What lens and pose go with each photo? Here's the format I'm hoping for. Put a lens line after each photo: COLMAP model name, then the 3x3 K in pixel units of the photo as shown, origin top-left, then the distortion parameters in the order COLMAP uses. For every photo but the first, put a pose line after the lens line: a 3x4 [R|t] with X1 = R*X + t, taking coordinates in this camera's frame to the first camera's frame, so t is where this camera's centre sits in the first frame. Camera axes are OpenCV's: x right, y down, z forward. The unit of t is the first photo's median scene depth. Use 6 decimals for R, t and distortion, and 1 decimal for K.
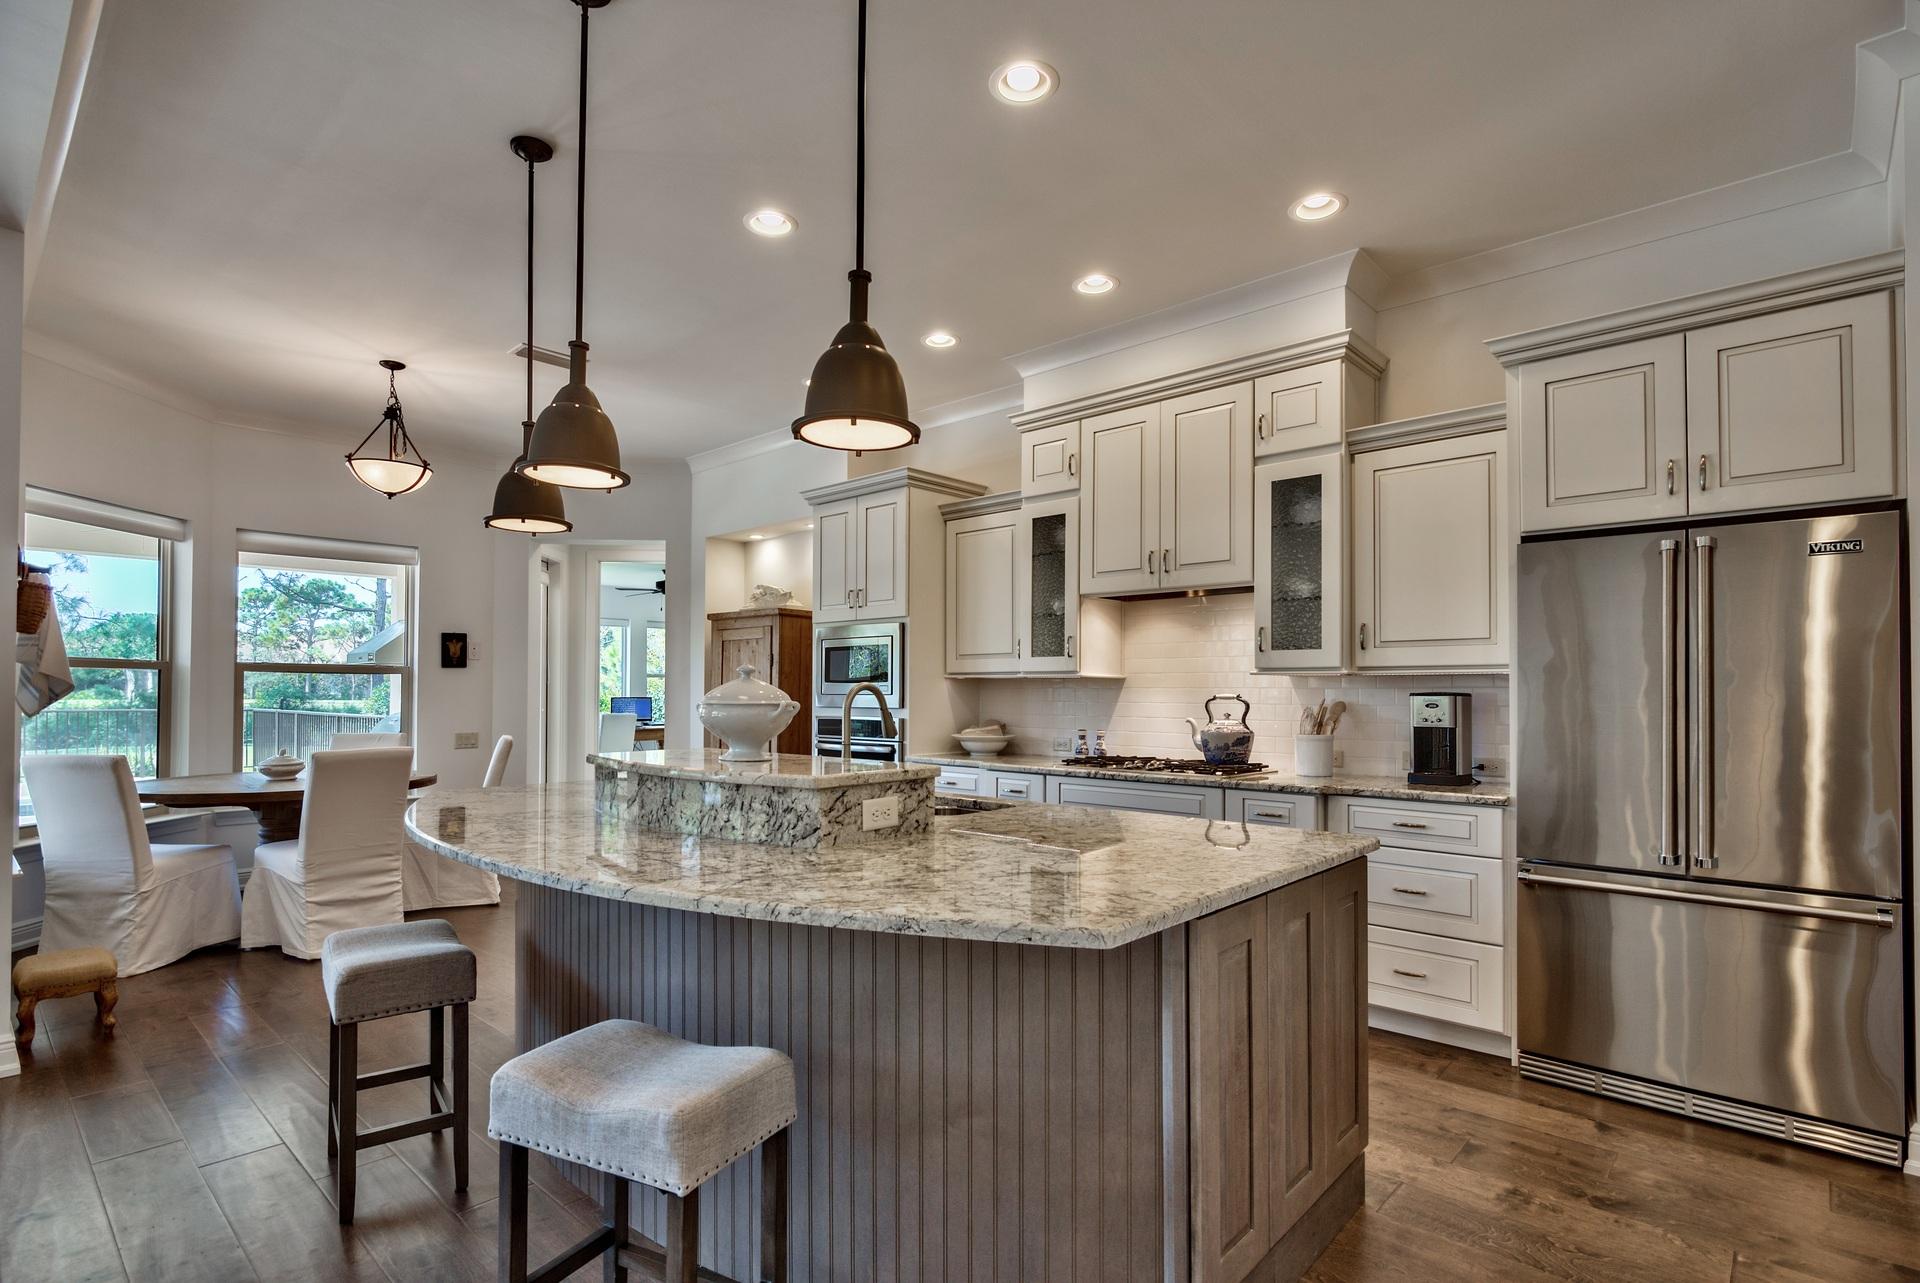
lens RADIAL K [[937.9, 0, 993.0], [0, 937.9, 686.6], [0, 0, 1]] dist [0.003653, -0.000105]
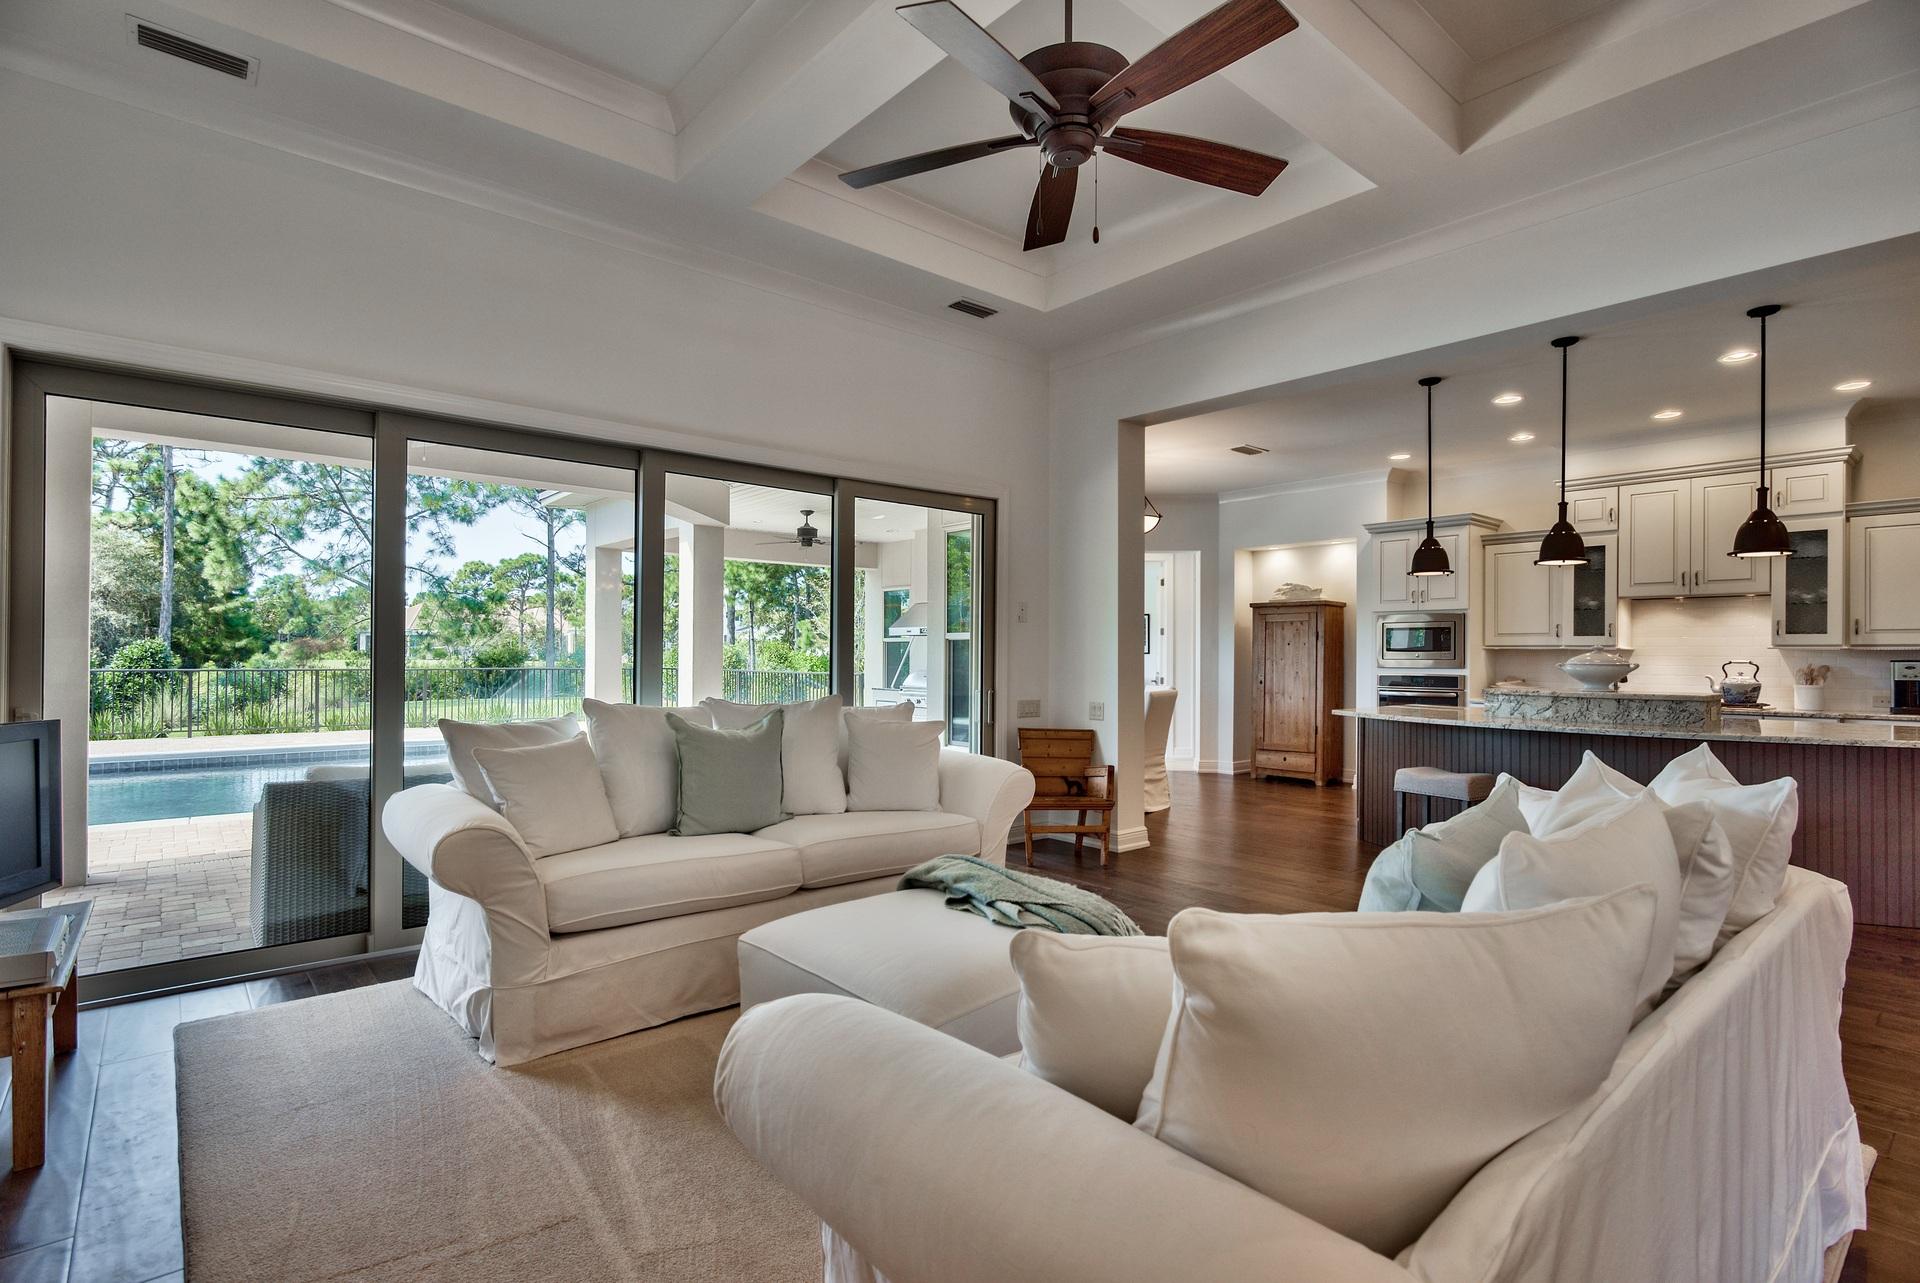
lens RADIAL K [[937.9, 0, 961.1], [0, 937.9, 656.3], [0, 0, 1]] dist [0.003653, -0.000105]
pose [[0.990885, 0.002390, -0.134690, -0.896611], [-0.001358, 0.999969, 0.007750, -0.010123], [0.134705, -0.007496, 0.990857, -0.819176]]
